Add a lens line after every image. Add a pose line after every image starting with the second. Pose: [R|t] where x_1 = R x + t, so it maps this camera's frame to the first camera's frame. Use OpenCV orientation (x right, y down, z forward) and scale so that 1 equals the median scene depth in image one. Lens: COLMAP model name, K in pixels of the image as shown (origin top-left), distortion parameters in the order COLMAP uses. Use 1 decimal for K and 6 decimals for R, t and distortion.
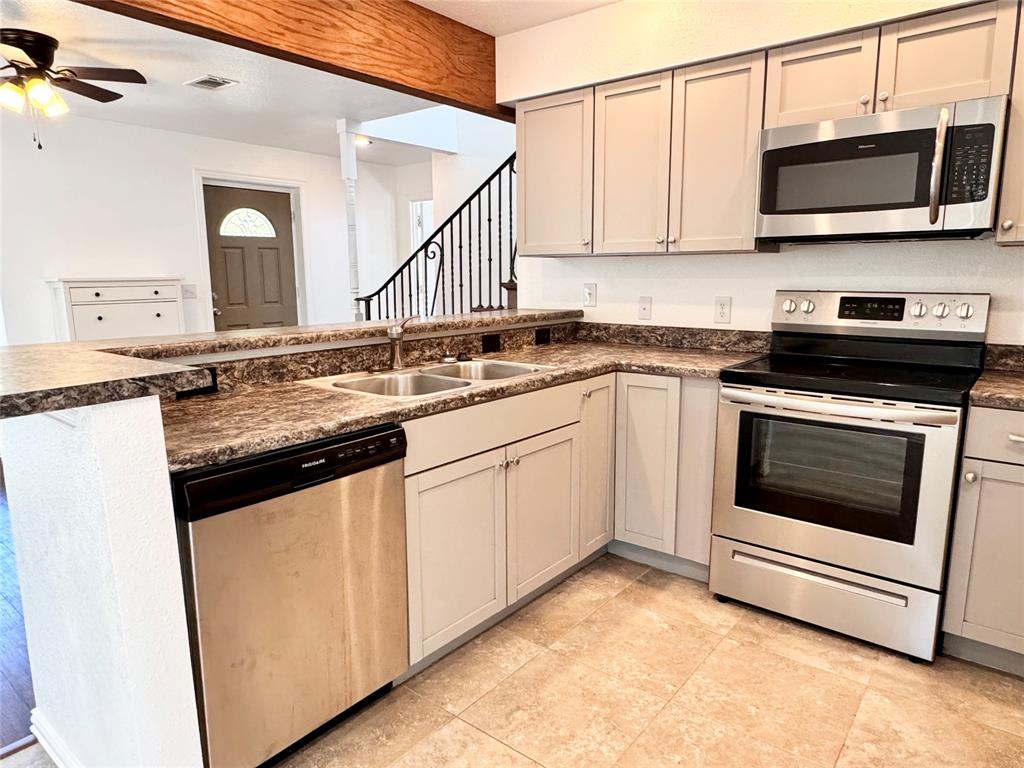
lens RADIAL K [[648.4, 0, 507.0], [0, 648.4, 381.9], [0, 0, 1]] dist [0.000185, 0.000081]
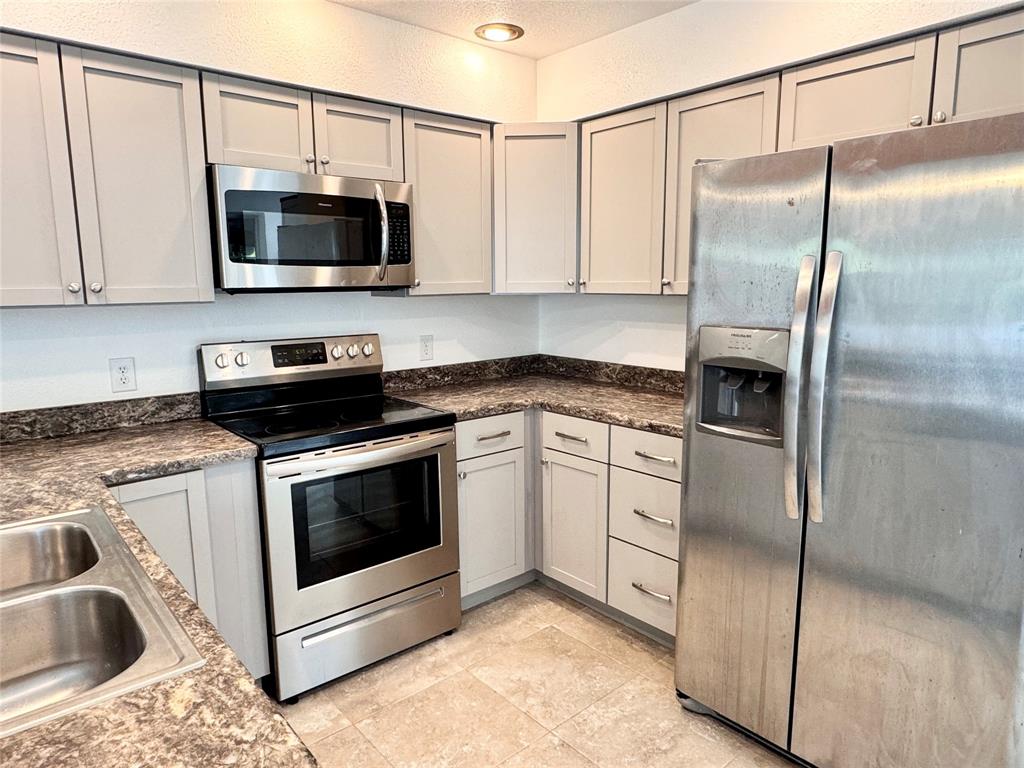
lens RADIAL K [[648.4, 0, 507.0], [0, 648.4, 381.9], [0, 0, 1]] dist [0.000185, 0.000081]
pose [[0.183788, -0.146976, 0.971916, -0.409482], [0.171004, 0.978462, 0.115630, -0.138634], [-0.967977, 0.144950, 0.204963, 0.487724]]
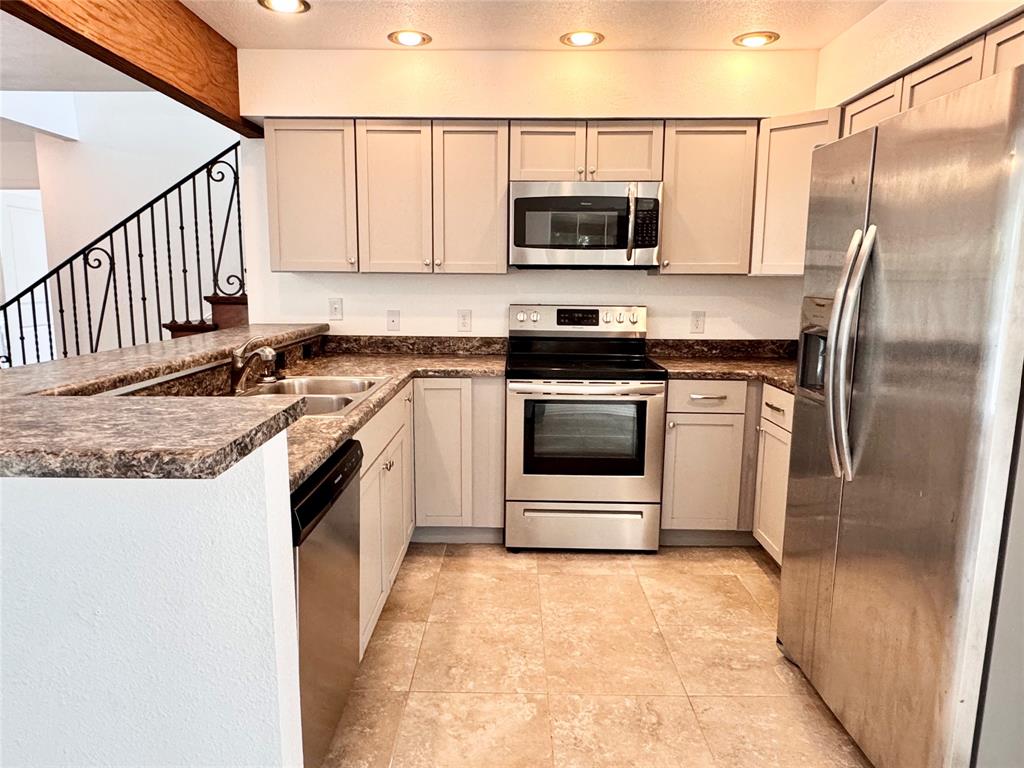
lens RADIAL K [[671.0, 0, 502.3], [0, 671.0, 380.7], [0, 0, 1]] dist [-0.001446, 0.000051]
pose [[0.788960, -0.082035, 0.608943, -0.461484], [0.089791, 0.995801, 0.017815, -0.019420], [-0.607848, 0.040623, 0.793014, -0.030032]]
